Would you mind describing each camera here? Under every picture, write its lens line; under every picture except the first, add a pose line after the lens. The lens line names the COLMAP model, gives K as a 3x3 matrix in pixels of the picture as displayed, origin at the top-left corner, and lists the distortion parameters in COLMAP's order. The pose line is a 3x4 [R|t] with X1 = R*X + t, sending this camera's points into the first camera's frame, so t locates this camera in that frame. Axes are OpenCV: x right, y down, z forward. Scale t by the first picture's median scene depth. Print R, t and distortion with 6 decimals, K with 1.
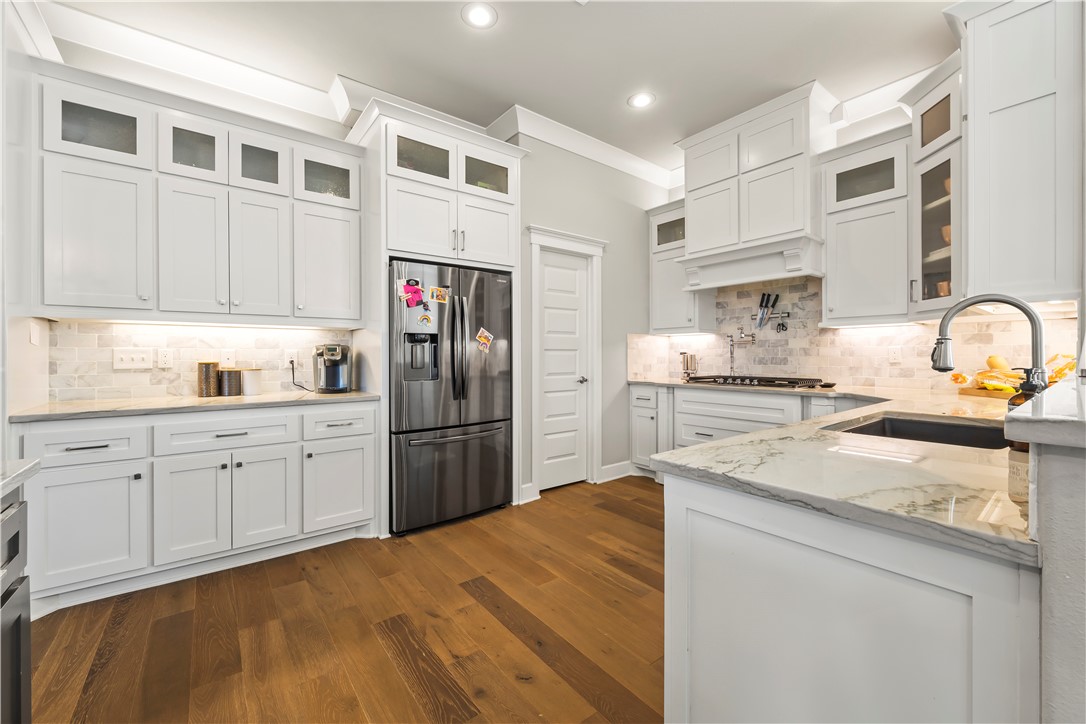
lens RADIAL K [[434.7, 0, 537.1], [0, 434.7, 356.3], [0, 0, 1]] dist [-0.007325, -0.000291]
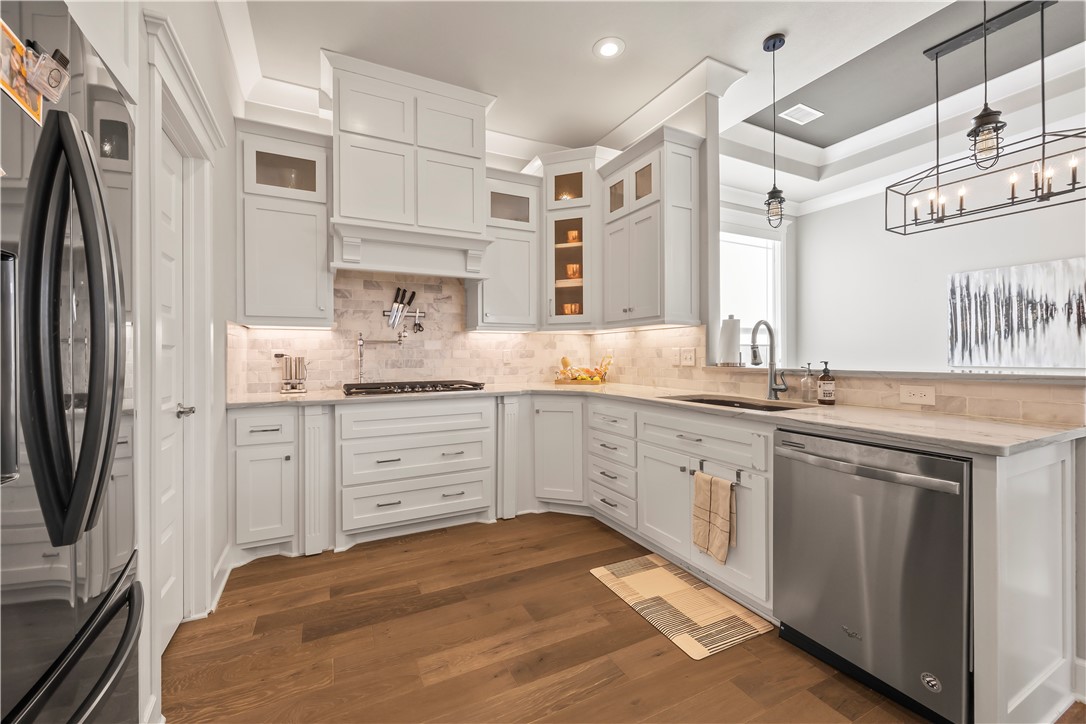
lens RADIAL K [[434.7, 0, 538.0], [0, 434.7, 356.8], [0, 0, 1]] dist [-0.007325, -0.000291]
pose [[0.189238, -0.000252, 0.981931, -0.306615], [0.007346, 0.999972, -0.001159, -0.000984], [-0.981904, 0.007432, 0.189234, 0.573390]]
